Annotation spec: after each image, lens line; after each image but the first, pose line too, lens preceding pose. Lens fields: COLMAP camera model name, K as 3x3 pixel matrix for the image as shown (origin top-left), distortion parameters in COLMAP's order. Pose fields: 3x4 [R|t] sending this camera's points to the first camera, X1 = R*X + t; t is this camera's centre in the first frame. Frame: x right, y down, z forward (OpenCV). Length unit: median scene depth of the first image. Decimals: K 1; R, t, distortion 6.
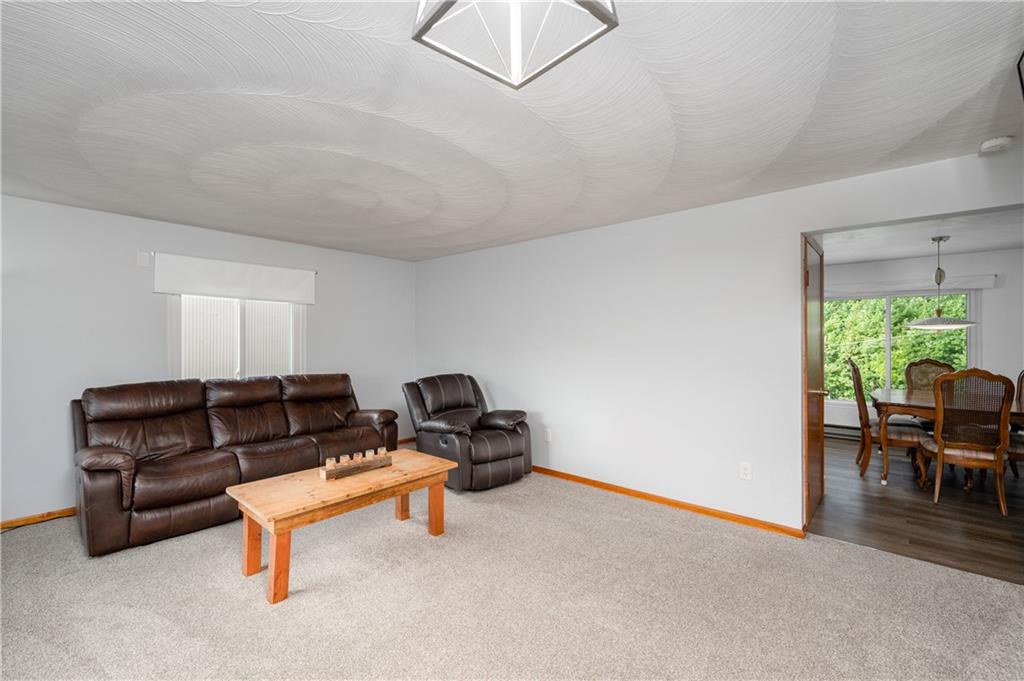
lens RADIAL K [[427.8, 0, 511.1], [0, 427.8, 340.3], [0, 0, 1]] dist [-0.001153, -0.000112]
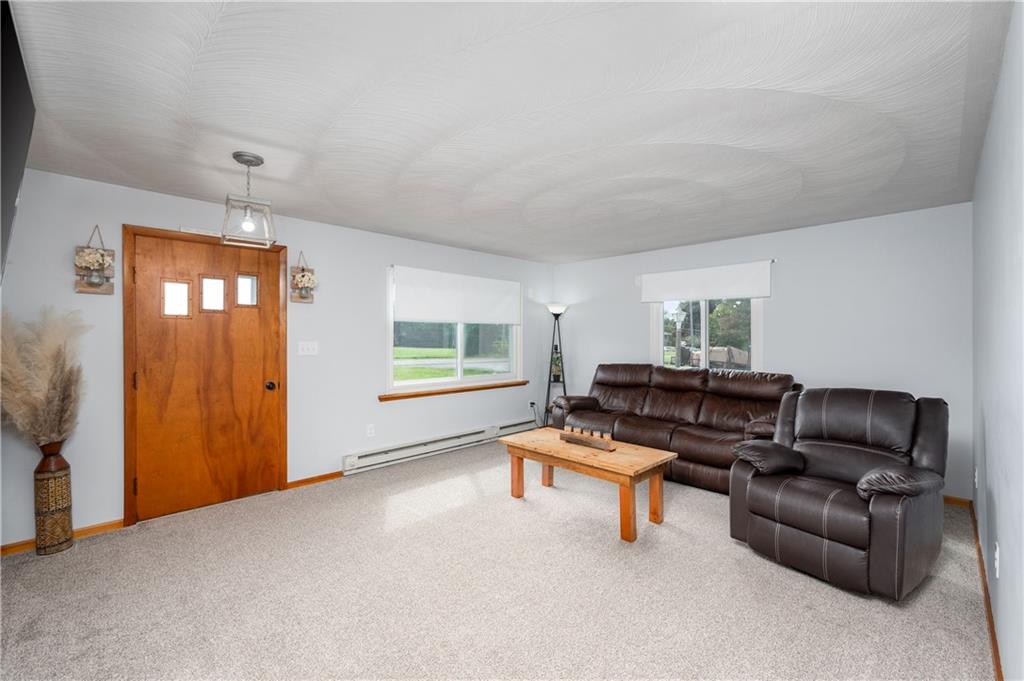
lens RADIAL K [[427.8, 0, 508.1], [0, 427.8, 339.6], [0, 0, 1]] dist [-0.001153, -0.000112]
pose [[-0.081740, 0.009793, -0.996606, 0.833596], [0.008028, 0.999926, 0.009167, -0.006258], [0.996621, -0.007252, -0.081812, 0.843354]]
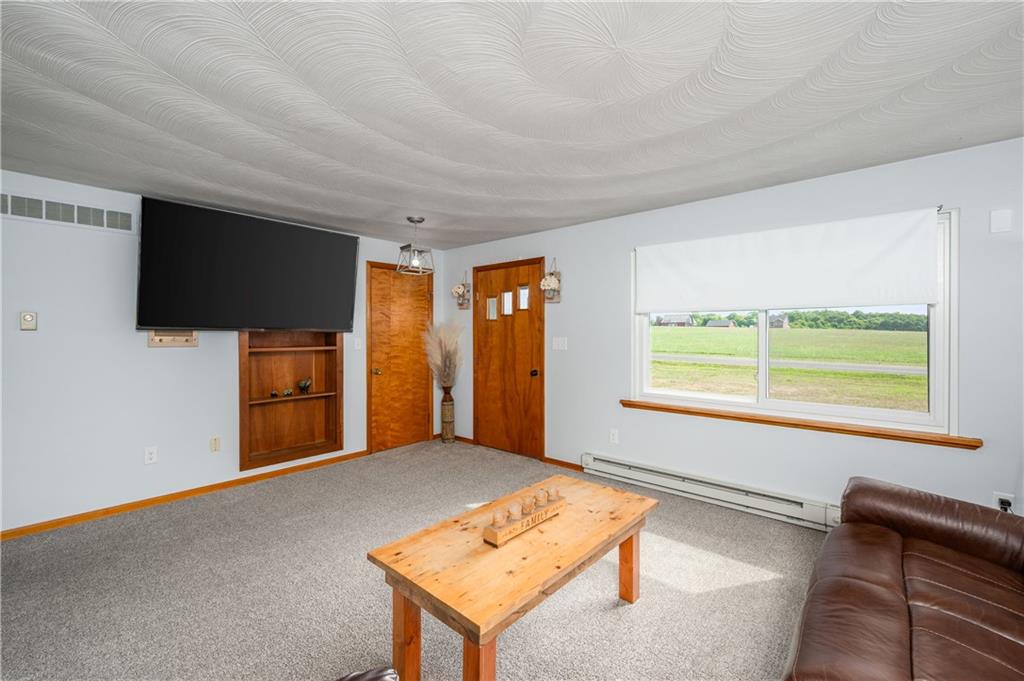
lens RADIAL K [[427.8, 0, 508.9], [0, 427.8, 336.2], [0, 0, 1]] dist [-0.001153, -0.000112]
pose [[-0.999756, 0.007000, 0.020965, -0.337933], [0.006971, 0.999975, -0.001444, 0.004434], [-0.020974, -0.001297, -0.999779, 1.619900]]
